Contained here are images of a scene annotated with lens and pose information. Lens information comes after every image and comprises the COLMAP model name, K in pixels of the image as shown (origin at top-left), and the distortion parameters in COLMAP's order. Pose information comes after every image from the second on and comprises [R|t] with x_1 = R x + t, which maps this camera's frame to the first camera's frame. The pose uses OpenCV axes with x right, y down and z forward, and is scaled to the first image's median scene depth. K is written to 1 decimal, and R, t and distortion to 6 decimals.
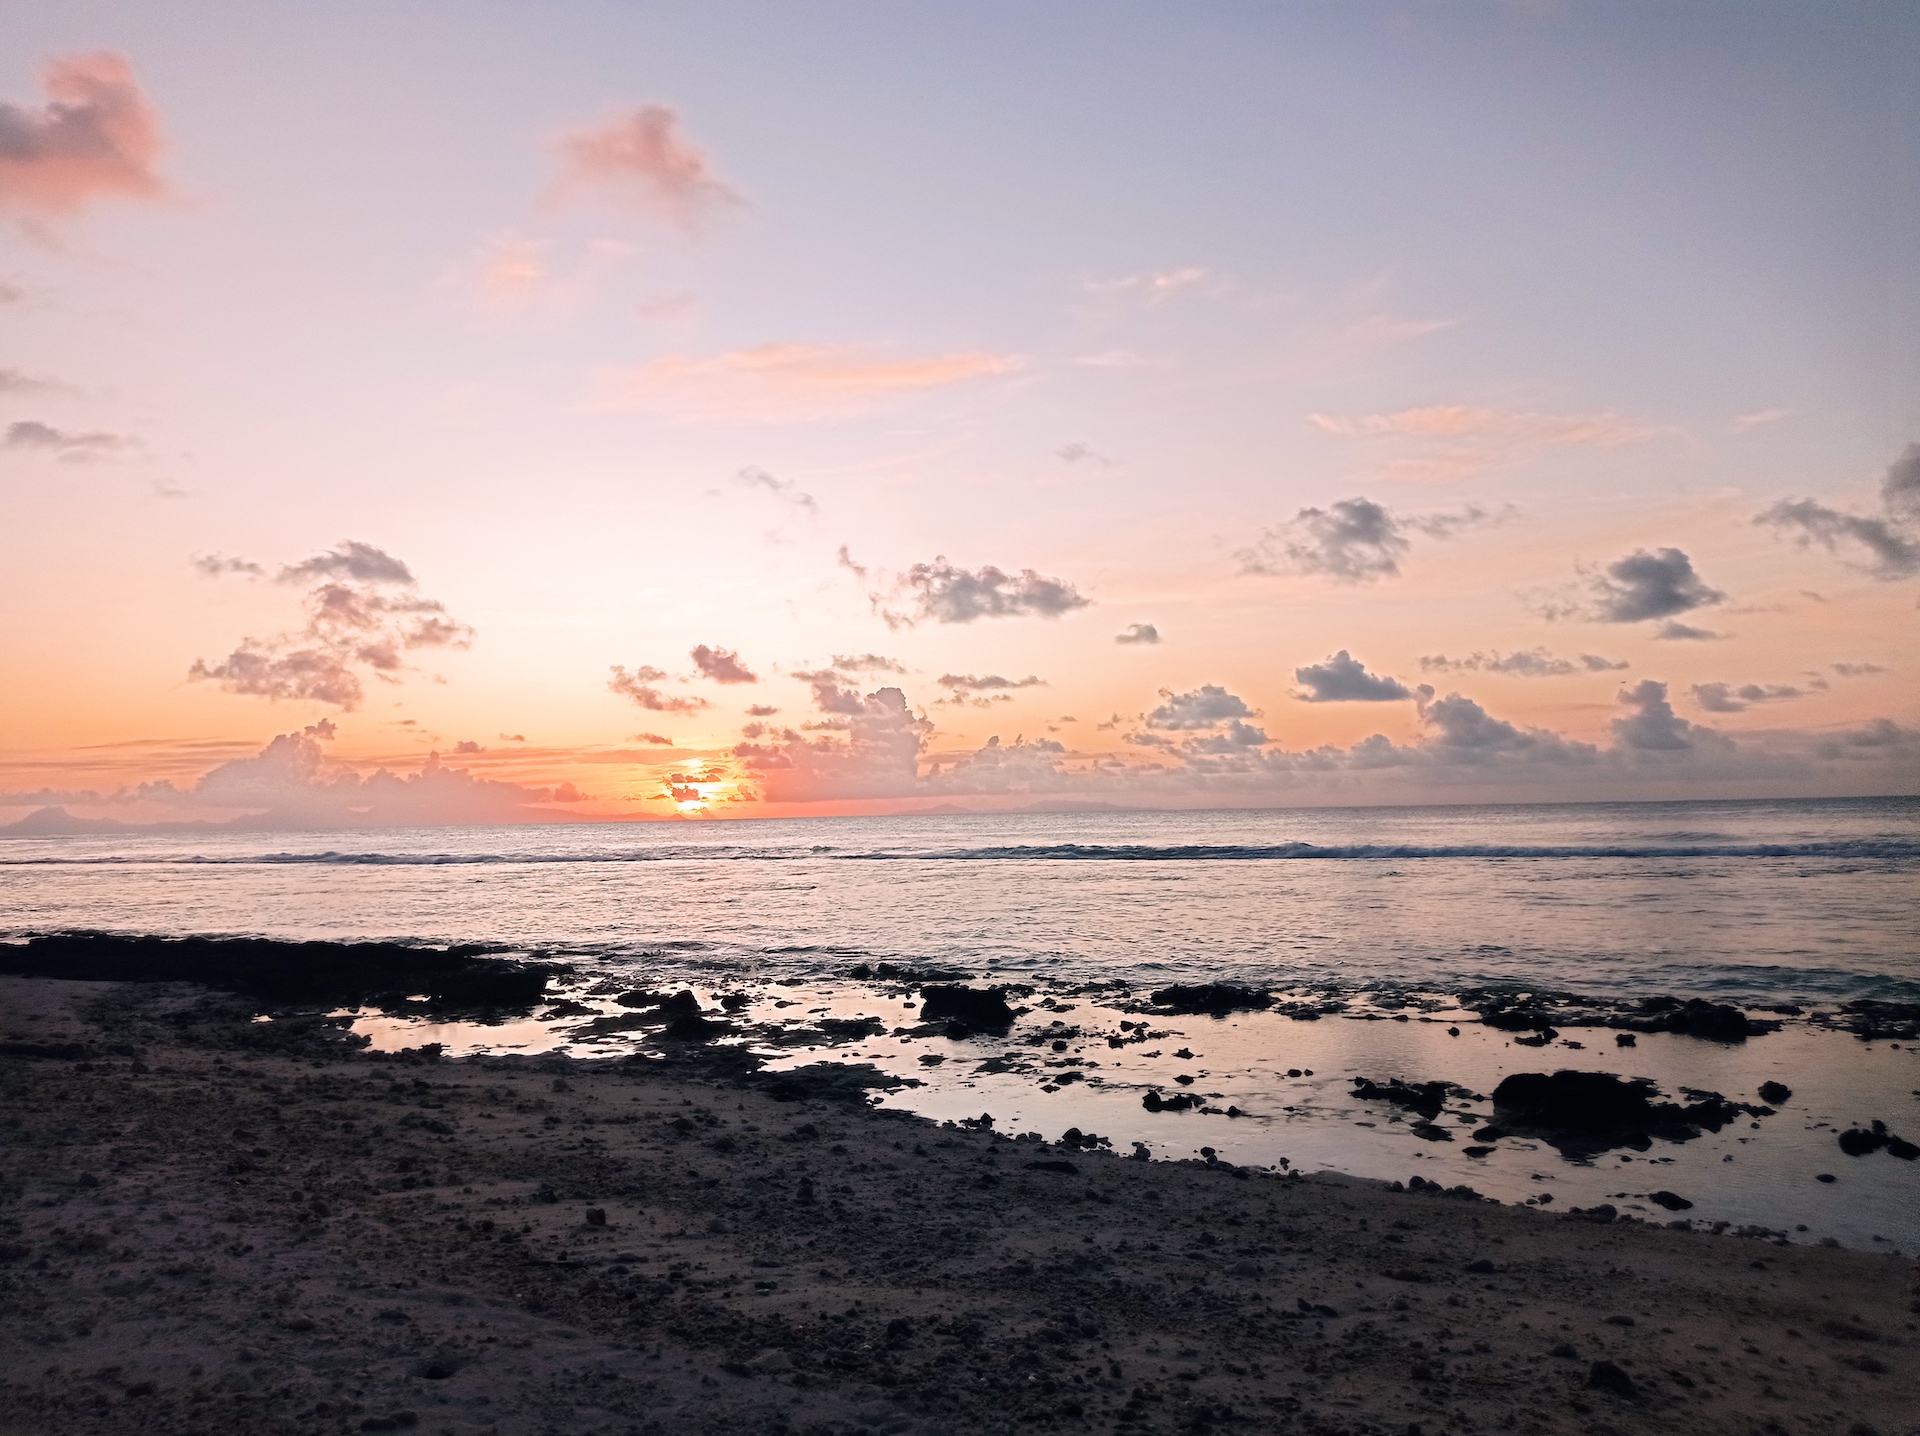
lens RADIAL K [[1473.9, 0, 960.0], [0, 1473.9, 718.0], [0, 0, 1]] dist [0.113063, -0.210849]
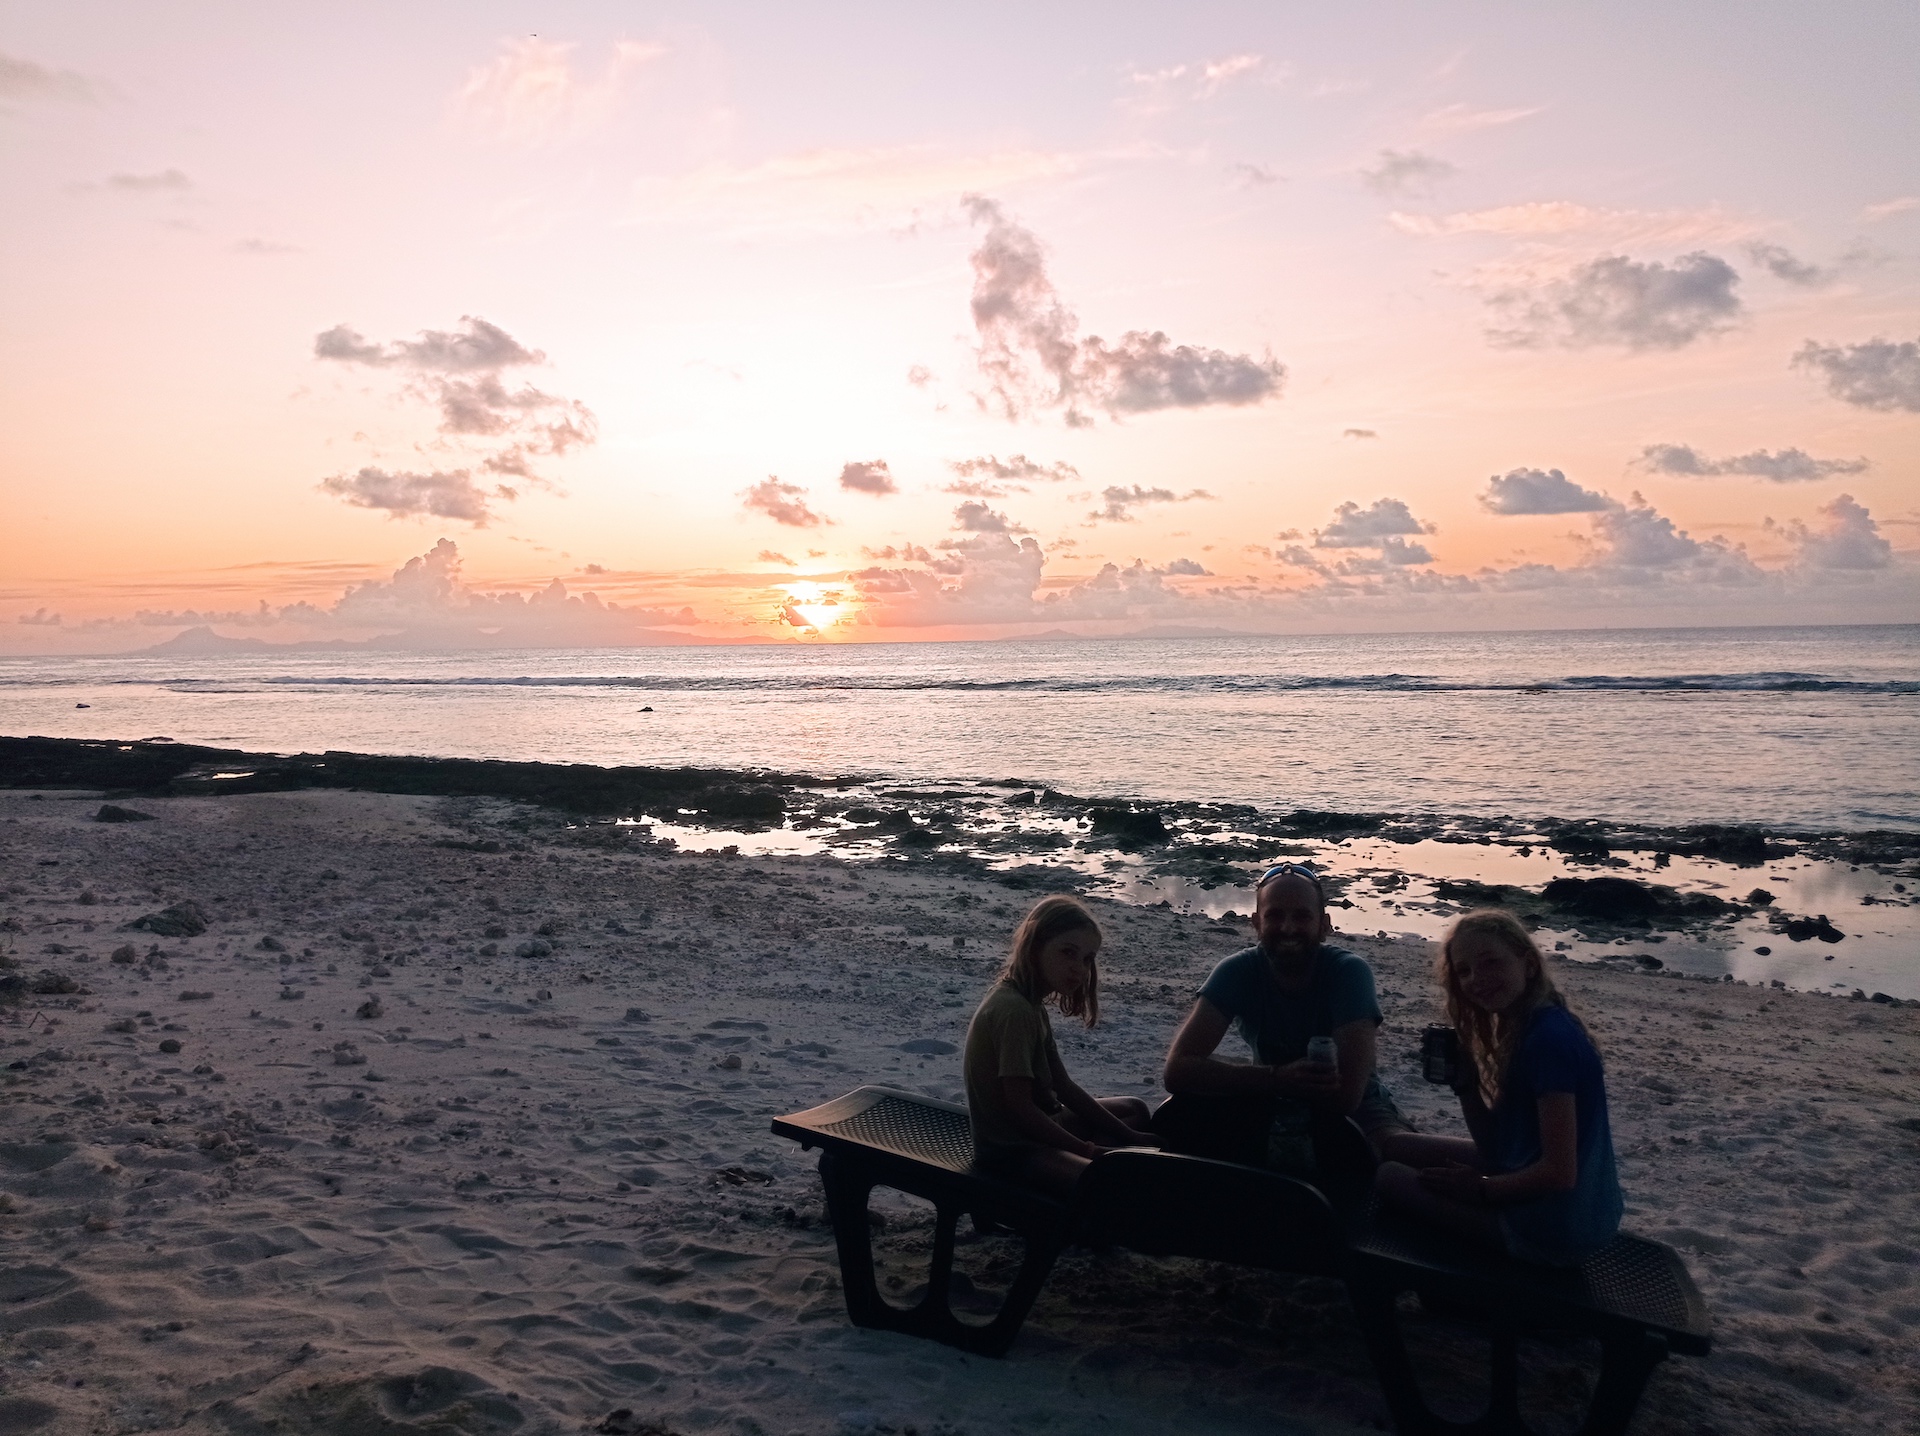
lens RADIAL K [[1466.6, 0, 960.0], [0, 1466.6, 718.0], [0, 0, 1]] dist [0.141269, -0.278025]
pose [[0.997103, 0.009840, -0.075423, -0.066226], [-0.000898, 0.993051, 0.117684, -0.062334], [0.076056, -0.117276, 0.990183, -0.340851]]
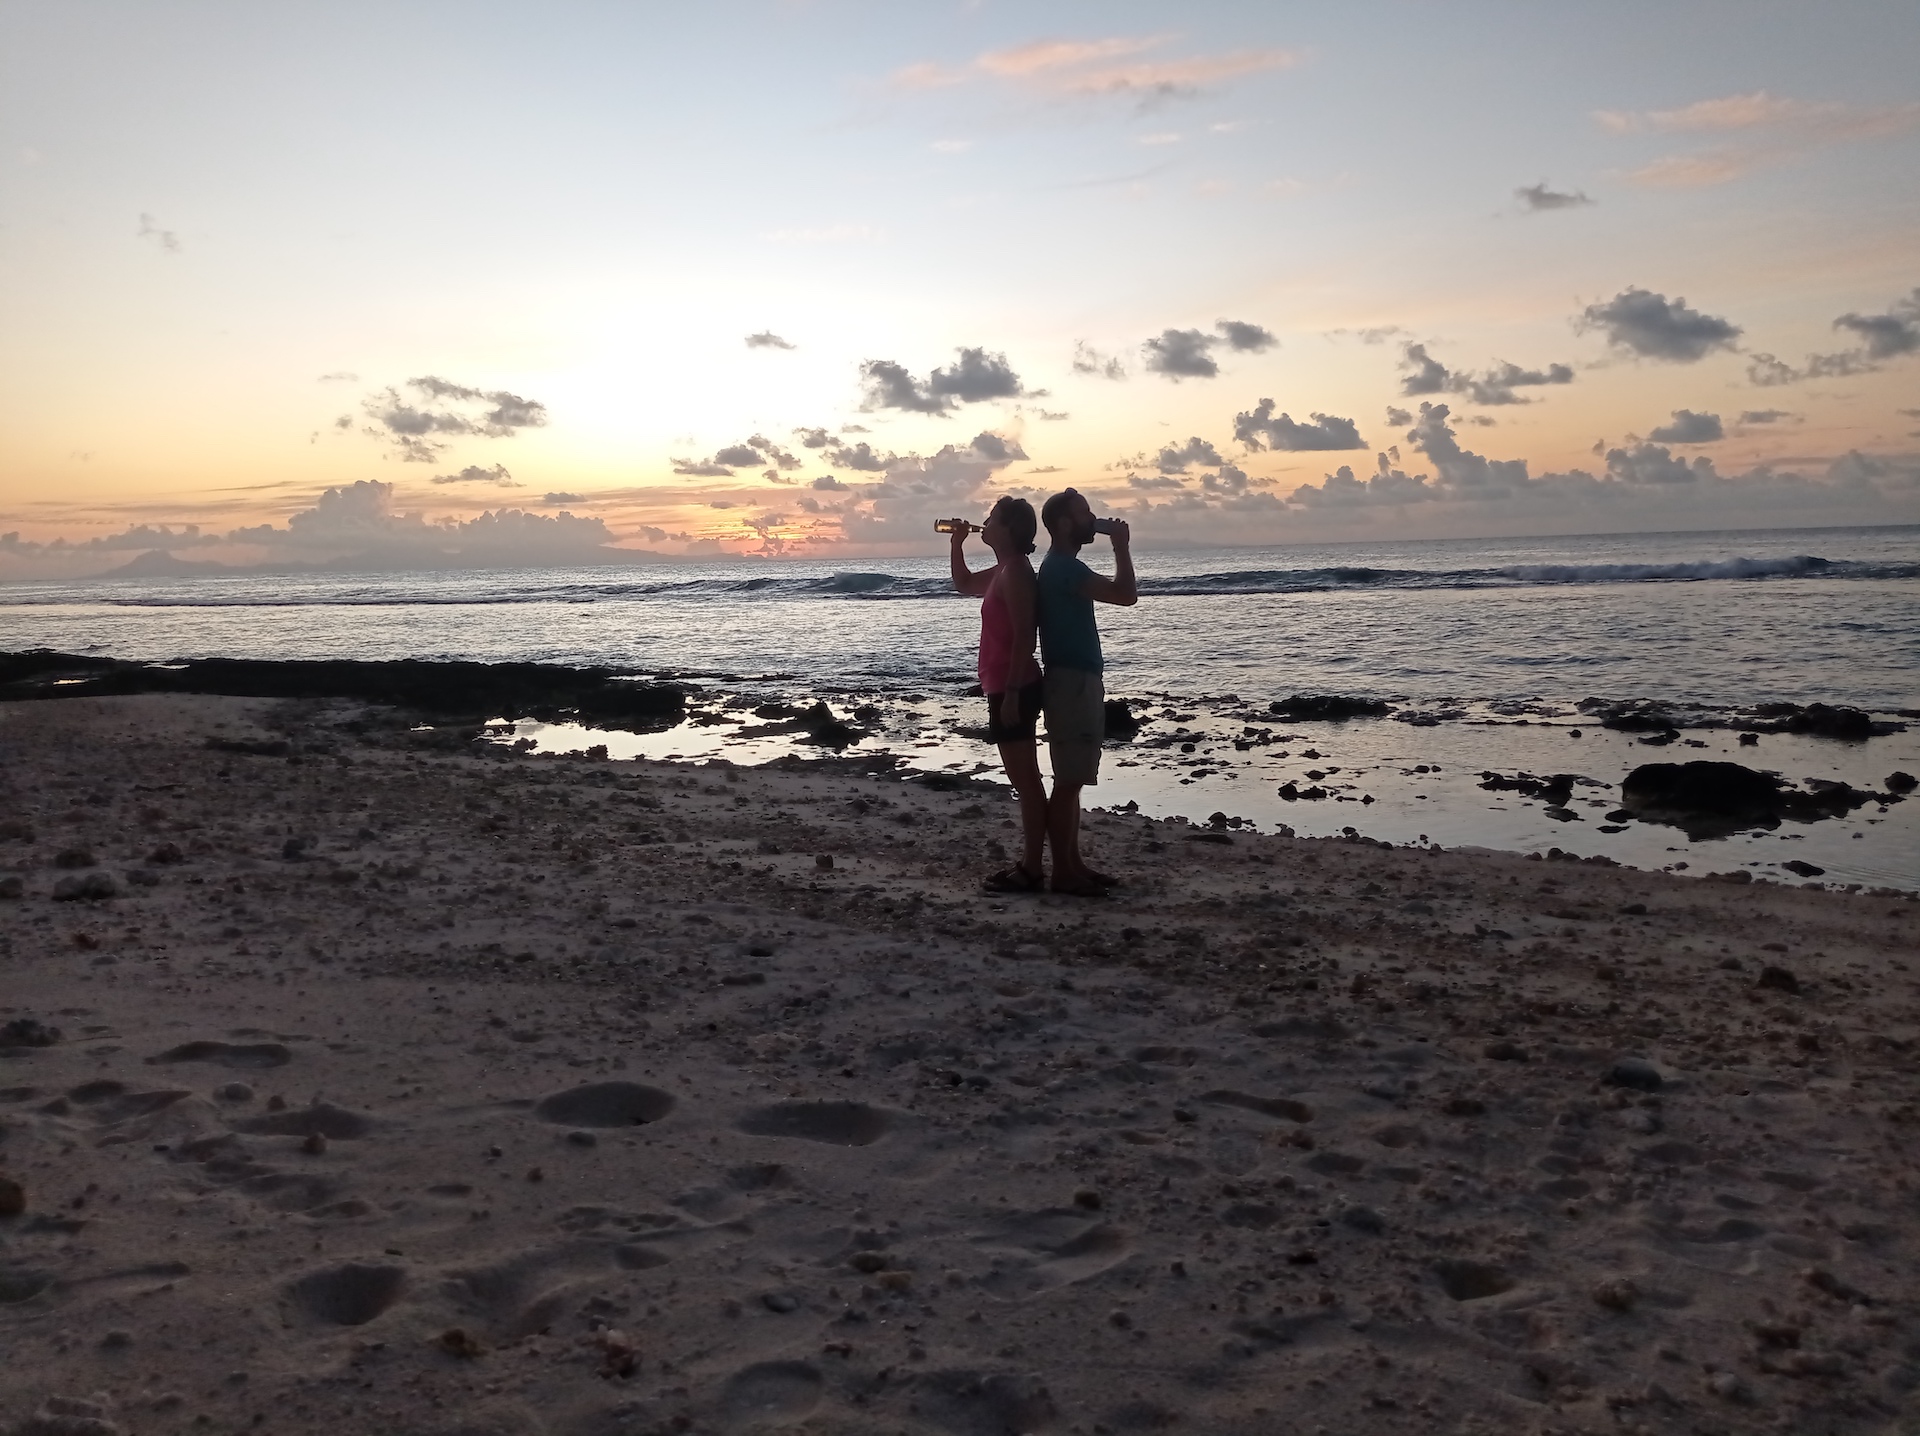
lens RADIAL K [[1466.6, 0, 960.0], [0, 1466.6, 718.0], [0, 0, 1]] dist [0.141269, -0.278025]
pose [[0.998527, -0.000727, -0.054243, -0.044863], [0.010238, 0.984464, 0.175286, 0.018328], [0.053273, -0.175583, 0.983022, -0.037154]]
